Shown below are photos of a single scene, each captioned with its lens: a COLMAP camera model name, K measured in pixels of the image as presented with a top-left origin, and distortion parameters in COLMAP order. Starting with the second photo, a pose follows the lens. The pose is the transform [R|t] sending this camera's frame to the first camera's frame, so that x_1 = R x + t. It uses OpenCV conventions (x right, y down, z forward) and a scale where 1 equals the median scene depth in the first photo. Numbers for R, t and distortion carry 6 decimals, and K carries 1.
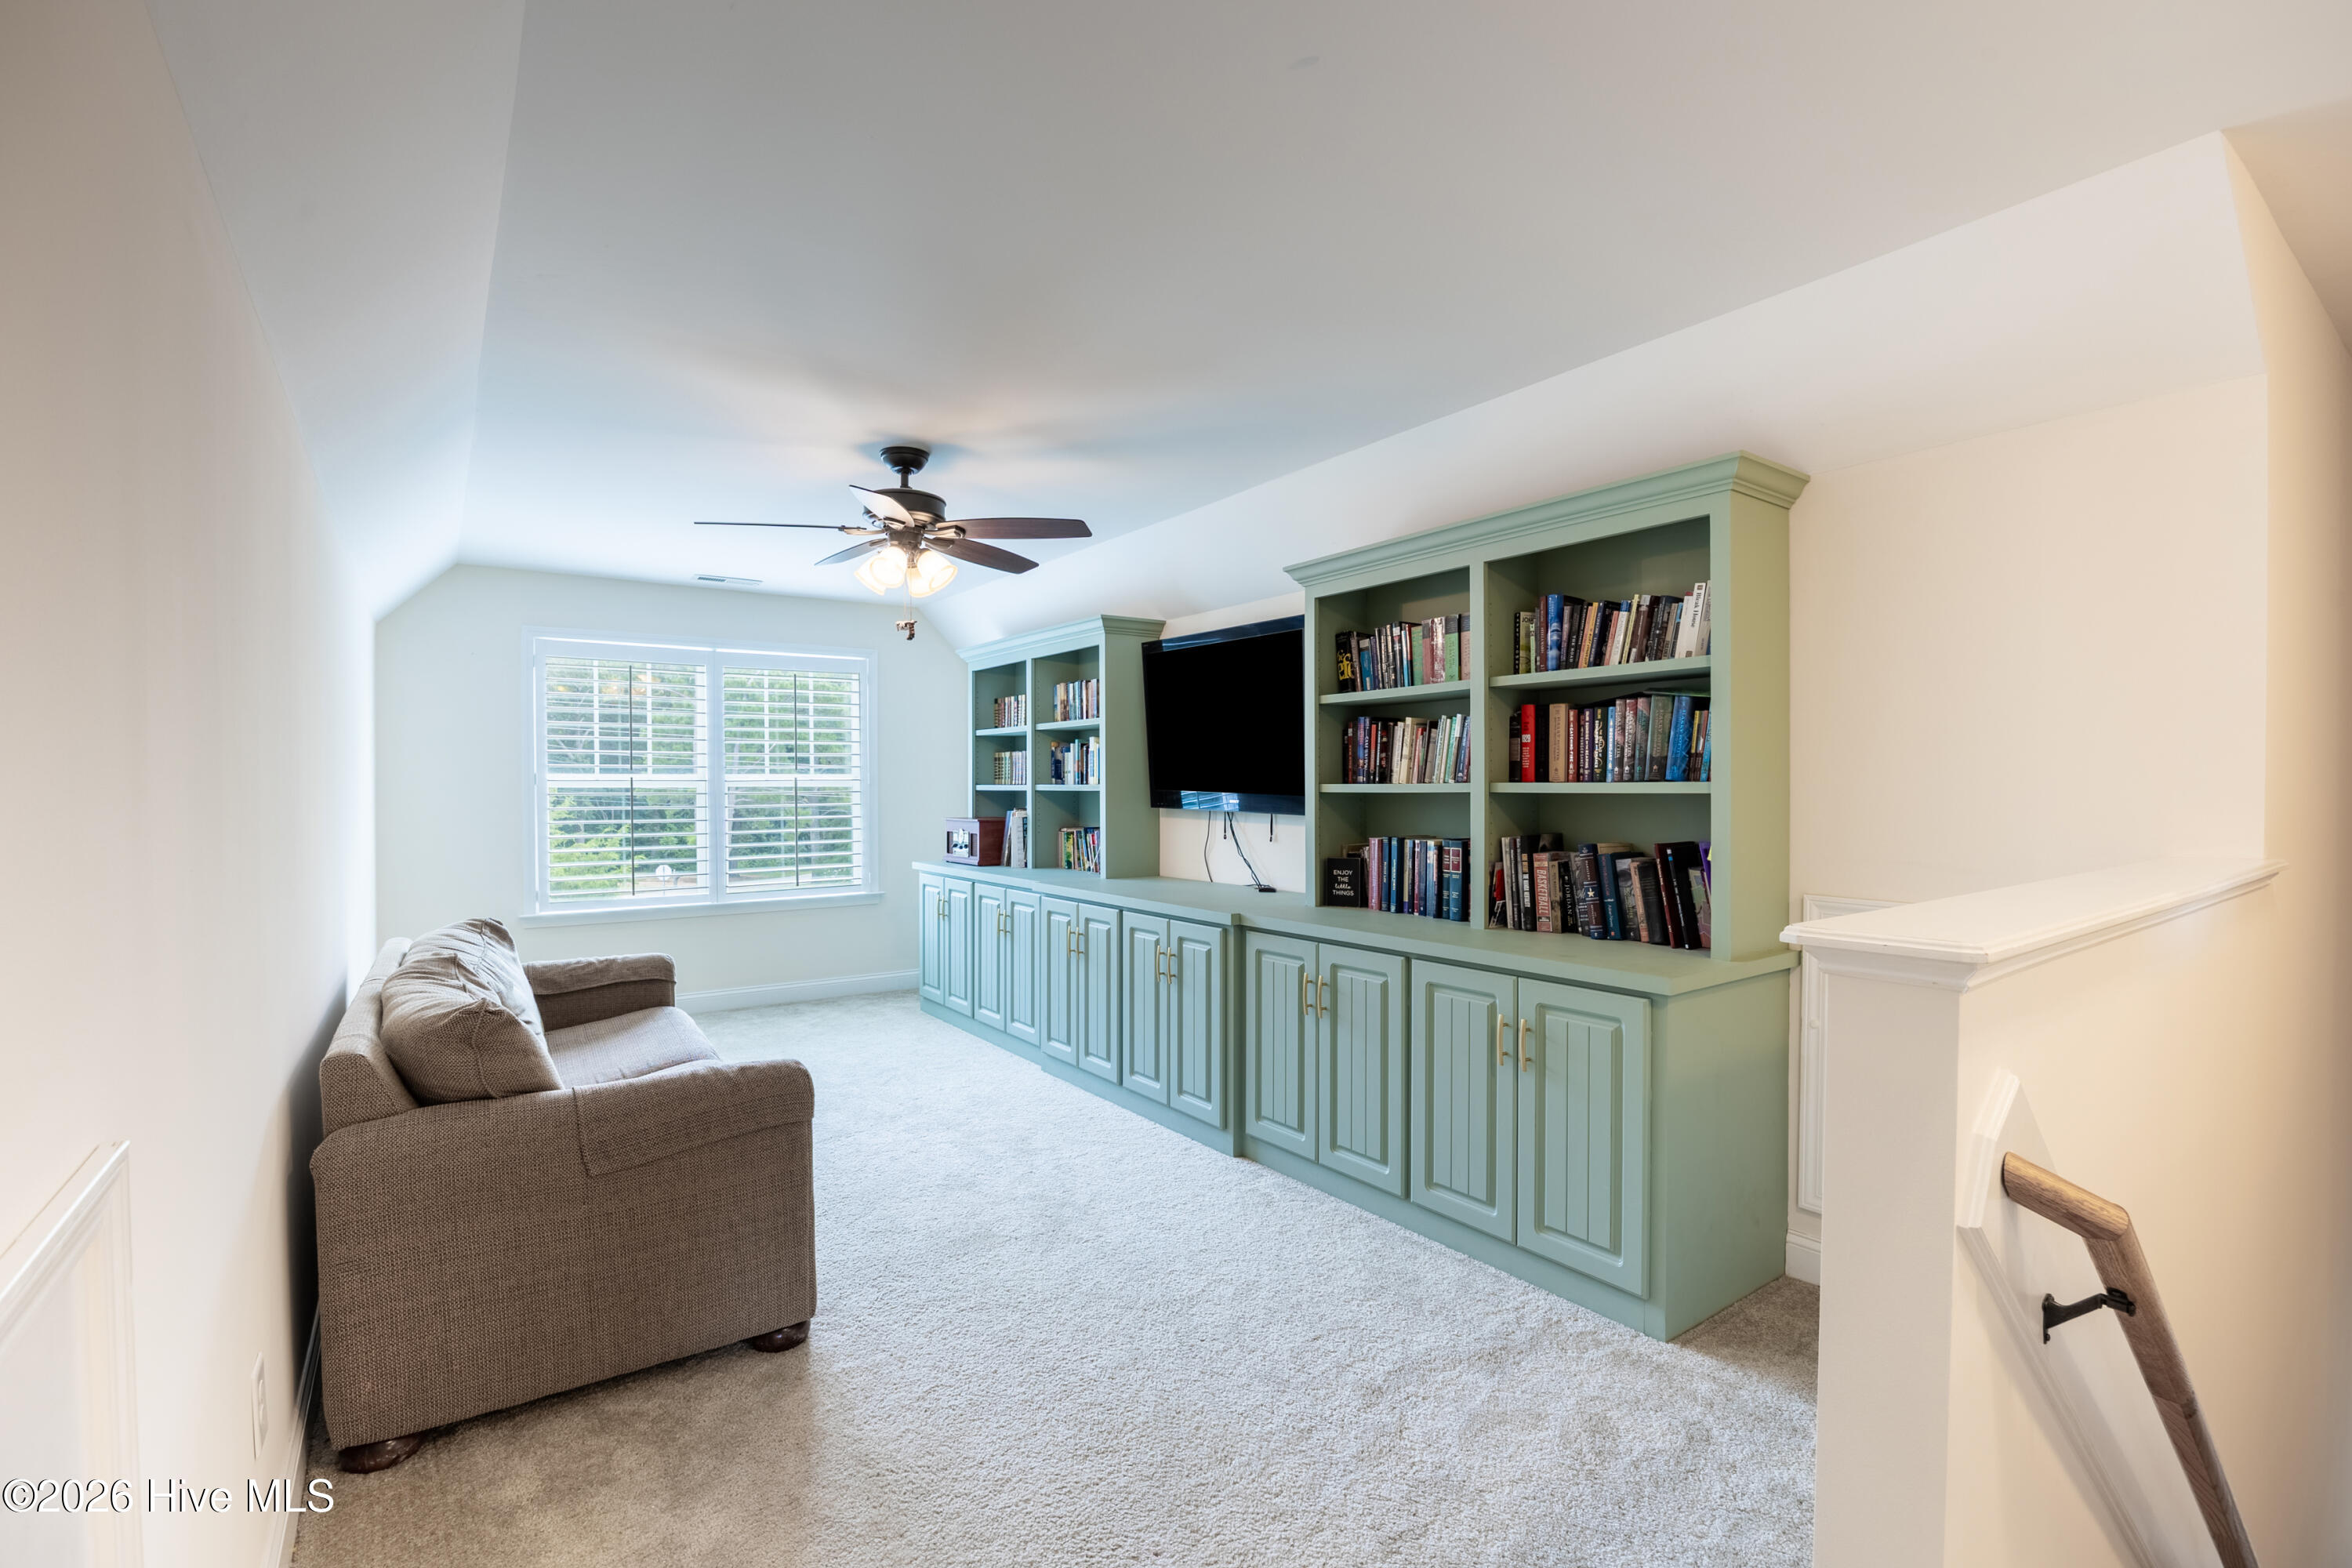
lens RADIAL K [[1062.7, 0, 1176.0], [0, 1062.7, 784.0], [0, 0, 1]] dist [-0.005222, -0.000628]
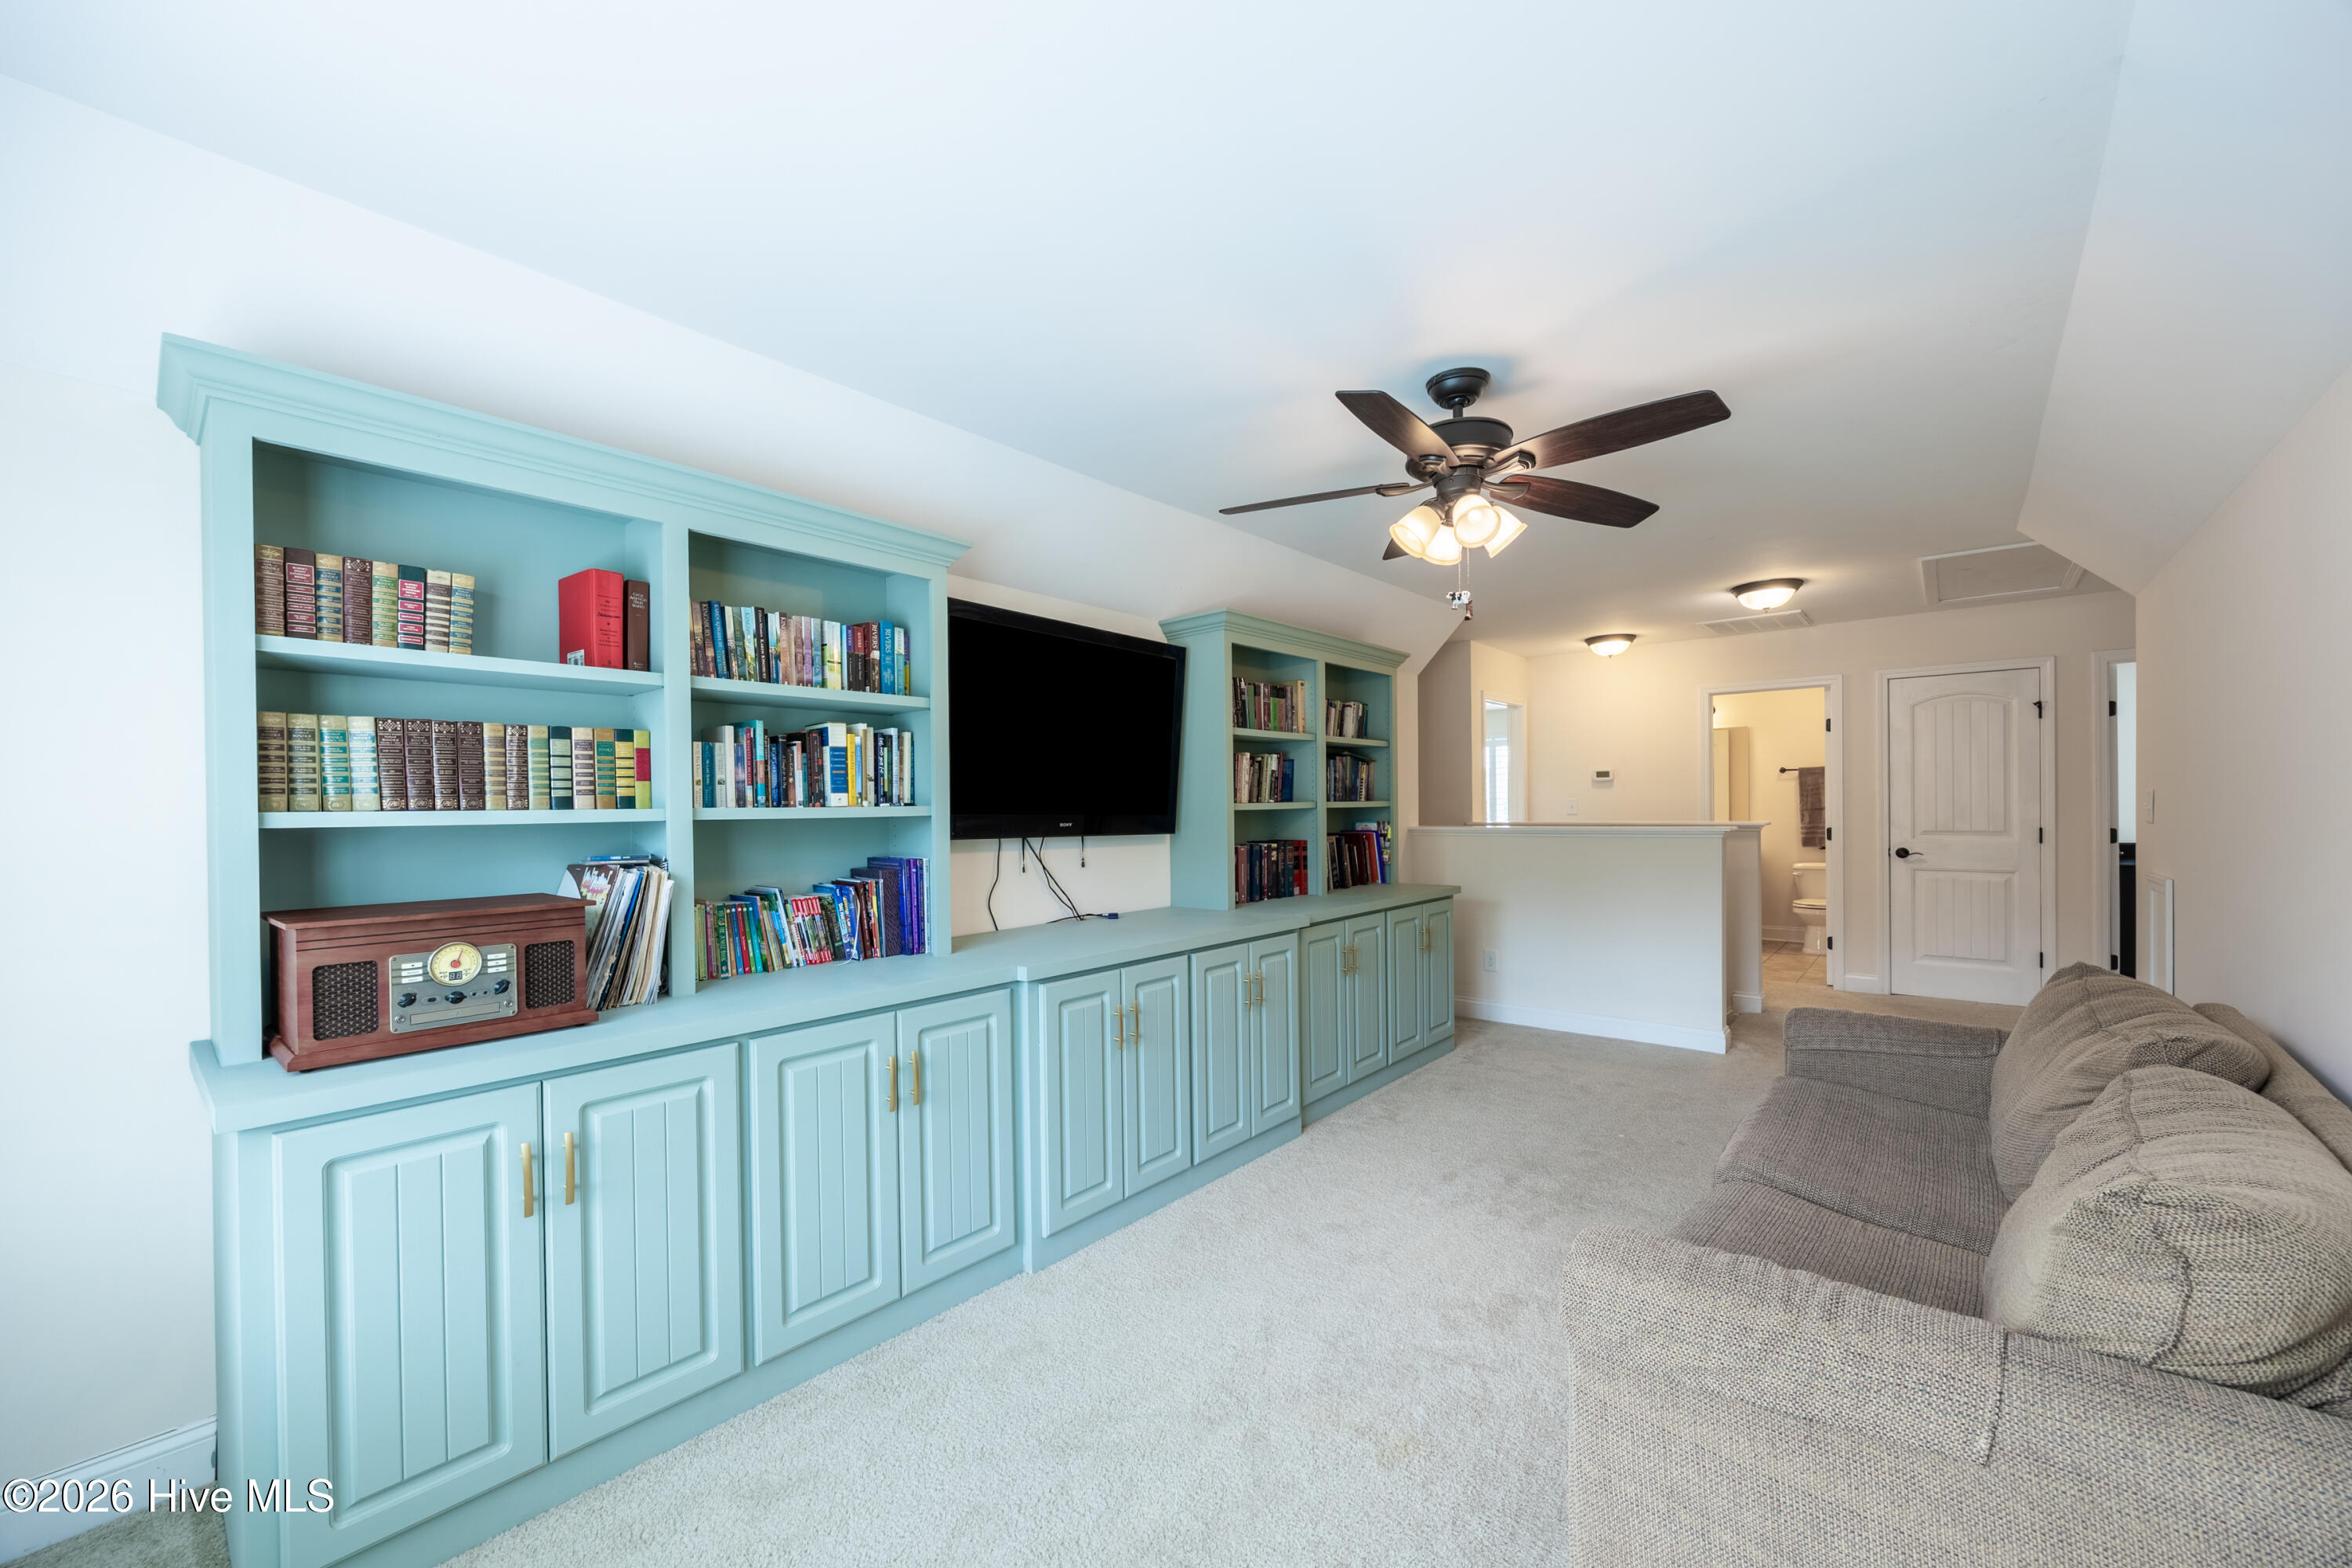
lens RADIAL K [[906.7, 0, 1176.0], [0, 906.7, 784.0], [0, 0, 1]] dist [-0.000071, -0.000006]
pose [[-0.234235, 0.017803, 0.972017, -0.859706], [0.002496, 0.999840, -0.017712, -0.002960], [-0.972177, -0.001722, -0.234242, 1.363470]]
